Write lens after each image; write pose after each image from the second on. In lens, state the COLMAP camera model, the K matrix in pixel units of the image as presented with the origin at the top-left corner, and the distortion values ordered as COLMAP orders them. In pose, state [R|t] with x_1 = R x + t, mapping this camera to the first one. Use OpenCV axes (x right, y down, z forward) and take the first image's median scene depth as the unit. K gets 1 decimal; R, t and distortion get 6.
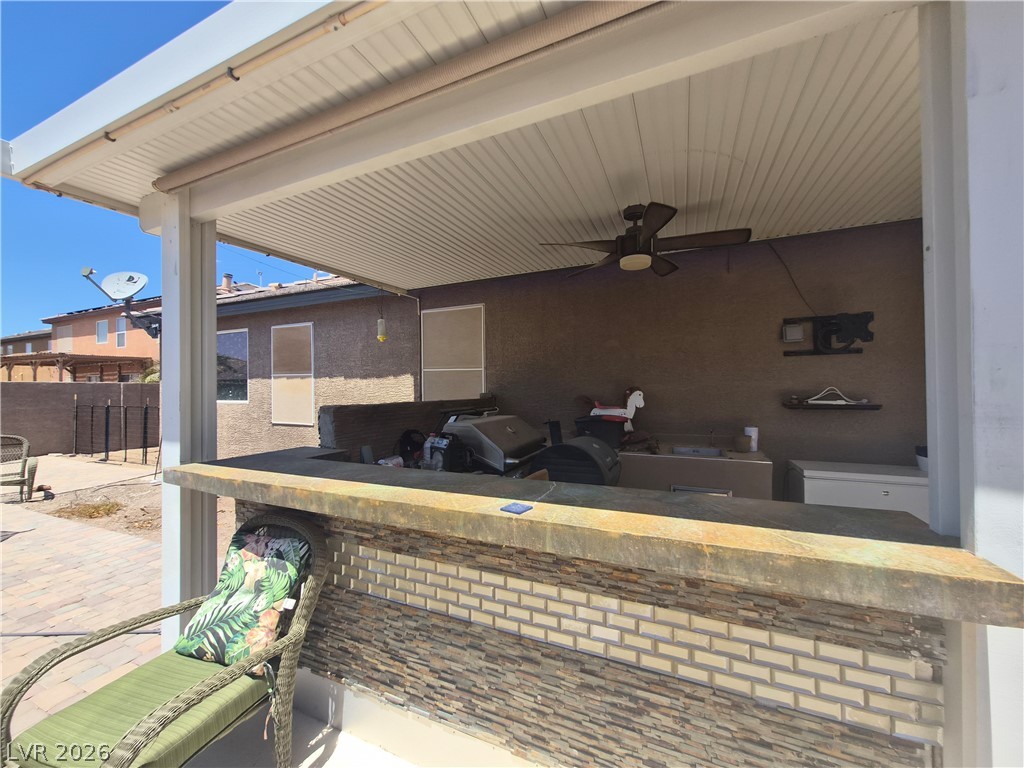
lens RADIAL K [[403.6, 0, 503.3], [0, 403.6, 379.4], [0, 0, 1]] dist [0.002310, -0.002510]
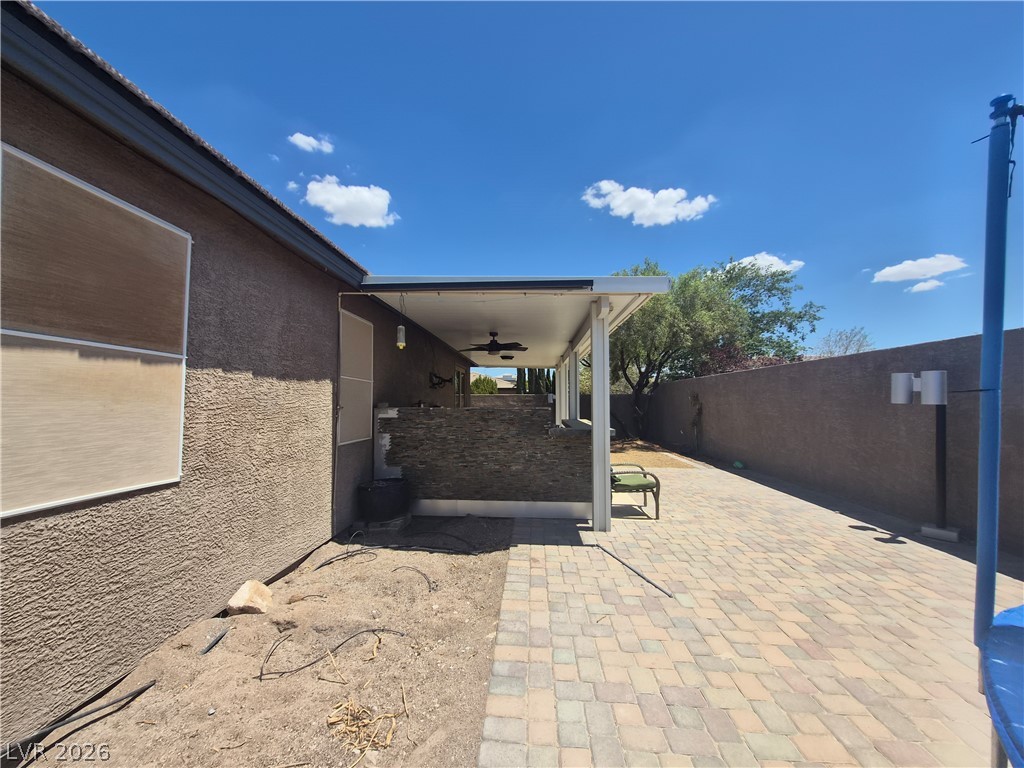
lens RADIAL K [[403.6, 0, 504.2], [0, 403.6, 385.1], [0, 0, 1]] dist [0.002310, -0.002510]
pose [[-0.347734, 0.051997, 0.936150, -3.673810], [-0.015012, 0.998024, -0.061010, 0.137924], [-0.937473, -0.035268, -0.346266, 3.131111]]
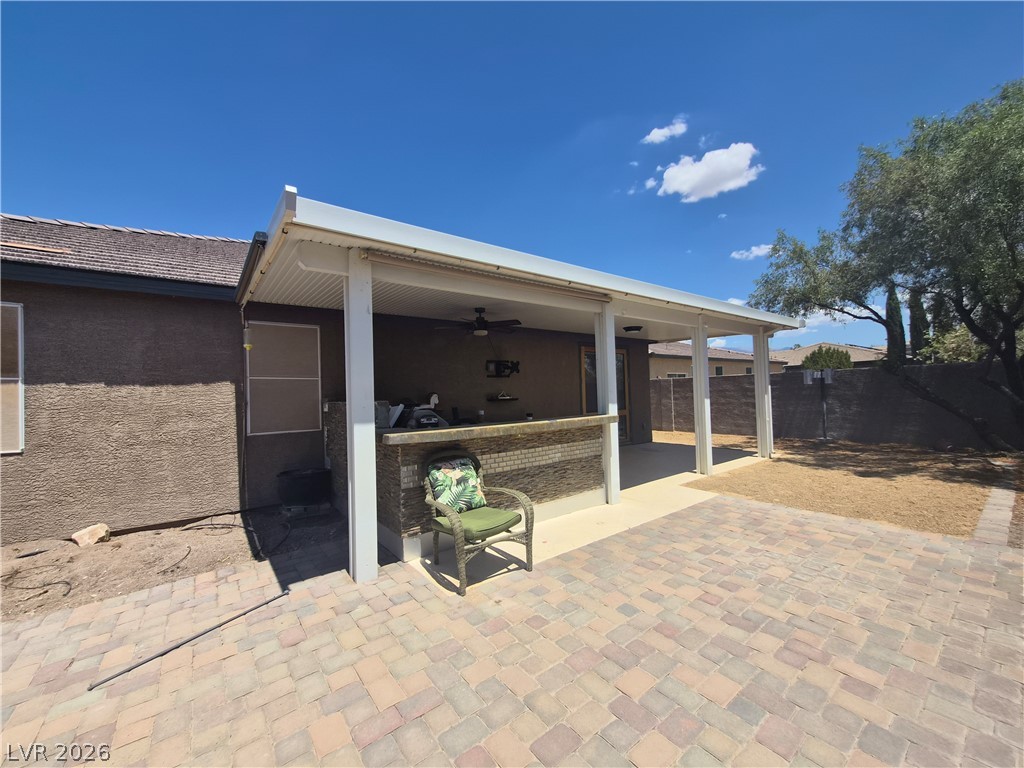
lens RADIAL K [[403.6, 0, 501.1], [0, 403.6, 387.4], [0, 0, 1]] dist [0.002310, -0.002510]
pose [[0.475343, 0.010030, 0.879744, -2.600212], [0.005013, 0.999888, -0.014108, 0.060789], [-0.879786, 0.011117, 0.475239, -0.219479]]
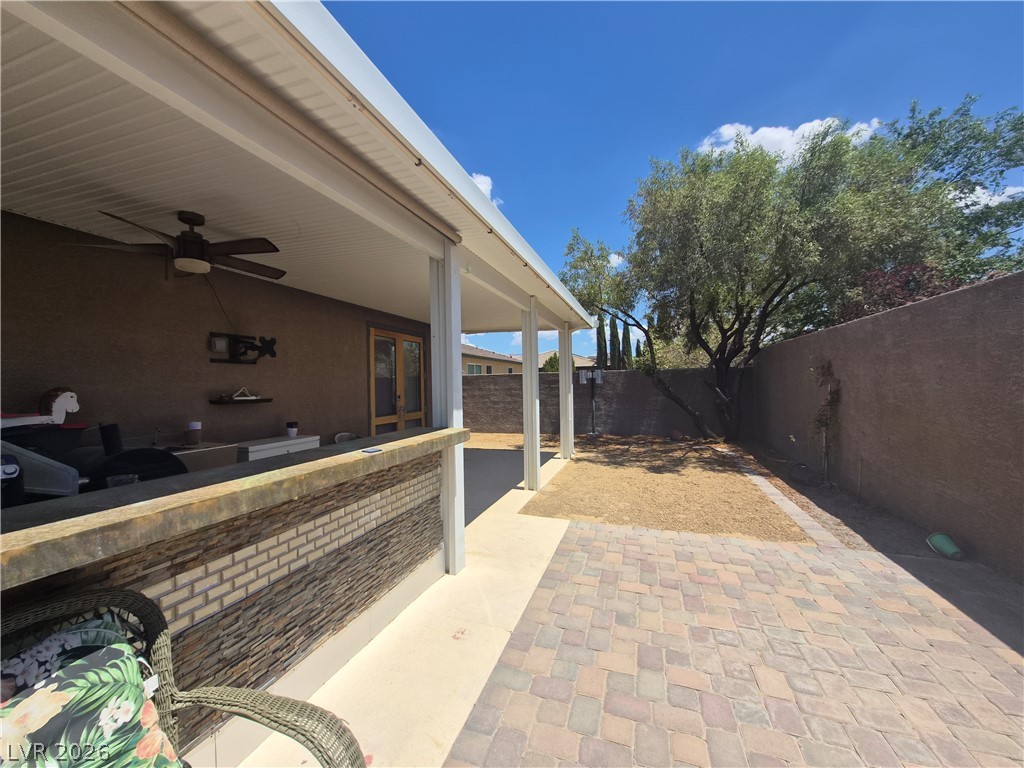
lens RADIAL K [[403.6, 0, 502.7], [0, 403.6, 385.1], [0, 0, 1]] dist [0.002310, -0.002510]
pose [[-0.085897, 0.012208, 0.996229, -1.325438], [-0.001431, 0.999922, -0.012377, 0.055766], [-0.996303, -0.002489, -0.085873, 0.483599]]
